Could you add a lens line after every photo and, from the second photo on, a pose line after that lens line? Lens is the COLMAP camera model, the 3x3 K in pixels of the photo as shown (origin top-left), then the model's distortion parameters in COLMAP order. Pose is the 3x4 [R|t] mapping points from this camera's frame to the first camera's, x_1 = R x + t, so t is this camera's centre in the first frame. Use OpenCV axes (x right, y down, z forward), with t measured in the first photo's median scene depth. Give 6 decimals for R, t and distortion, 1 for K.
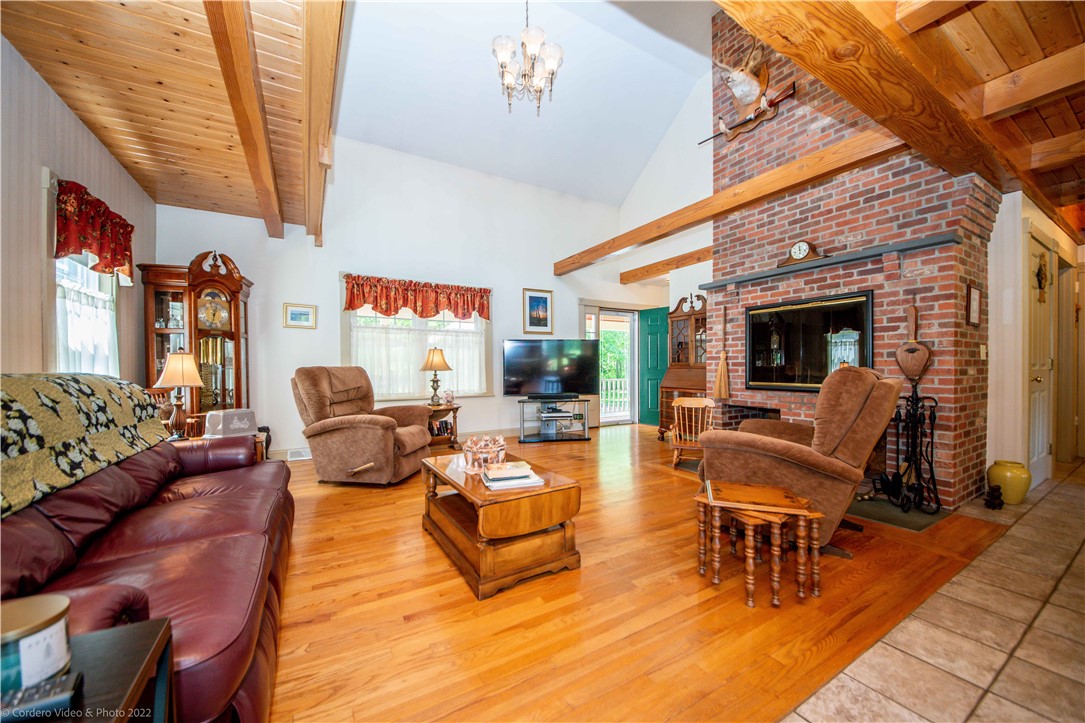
lens RADIAL K [[402.8, 0, 542.9], [0, 402.8, 373.6], [0, 0, 1]] dist [-0.007115, -0.004440]
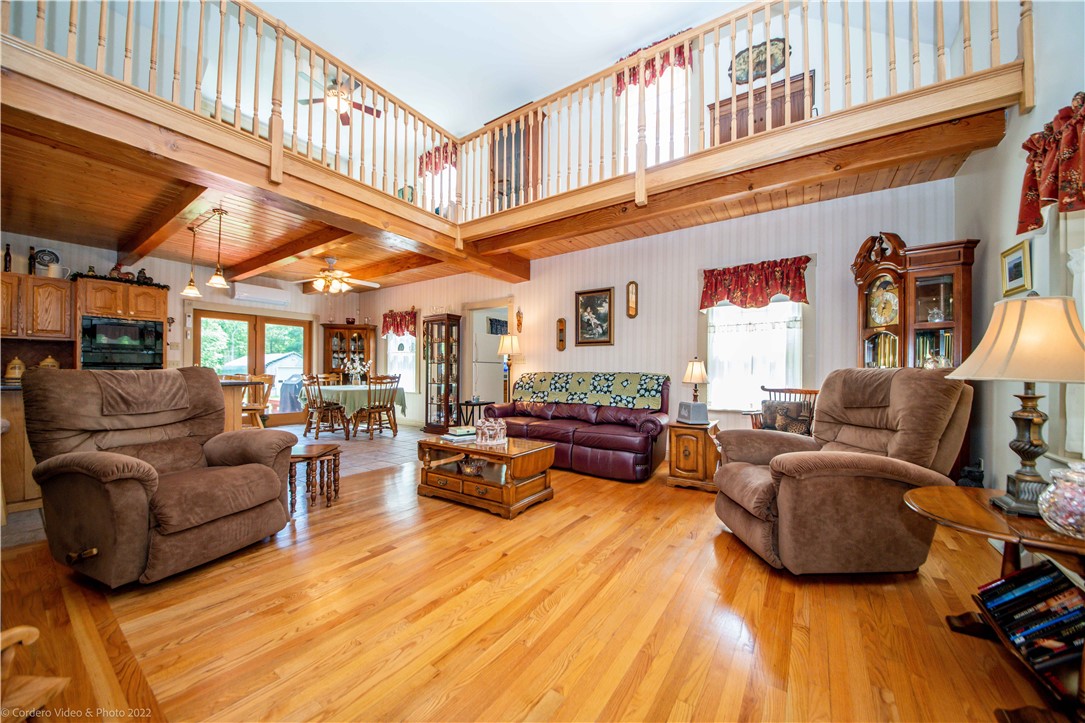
lens RADIAL K [[387.3, 0, 541.2], [0, 387.3, 372.2], [0, 0, 1]] dist [-0.004104, -0.006439]
pose [[-0.903359, -0.002011, -0.428880, 0.160477], [-0.010320, 0.999801, 0.017049, -0.017424], [0.428760, 0.019827, -0.903201, 1.349987]]
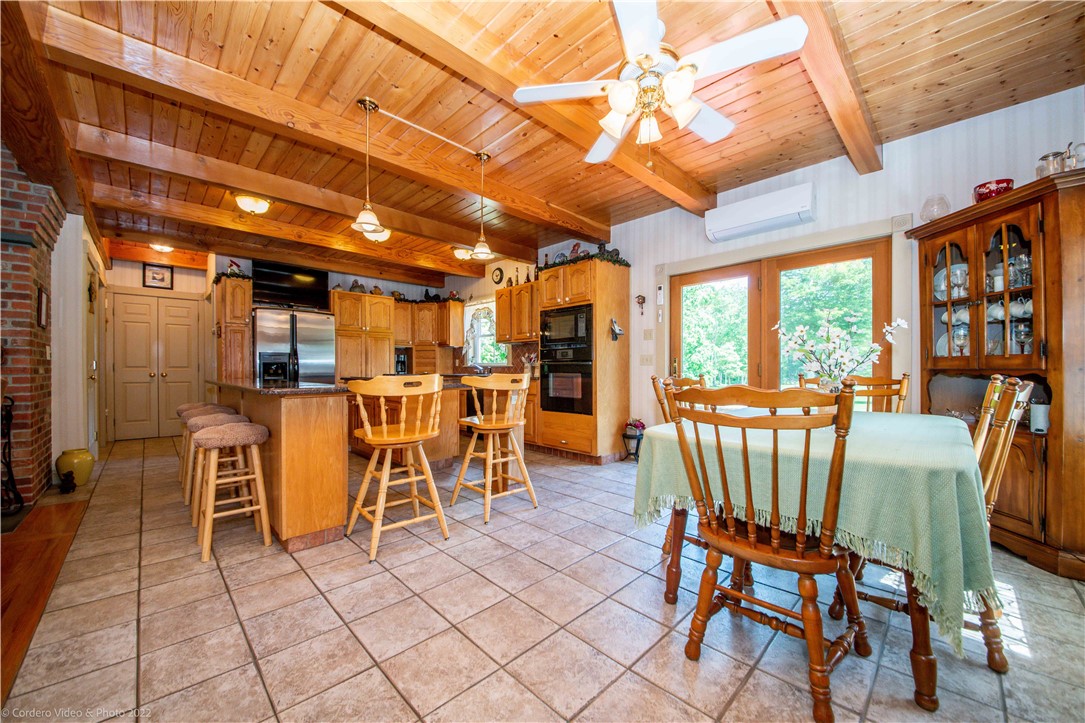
lens RADIAL K [[402.8, 0, 544.6], [0, 402.8, 371.0], [0, 0, 1]] dist [-0.007115, -0.004440]
pose [[-0.247858, 0.001950, 0.968795, -0.195248], [0.018576, 0.999824, 0.002740, 0.013449], [-0.968618, 0.018675, -0.247850, -0.026570]]
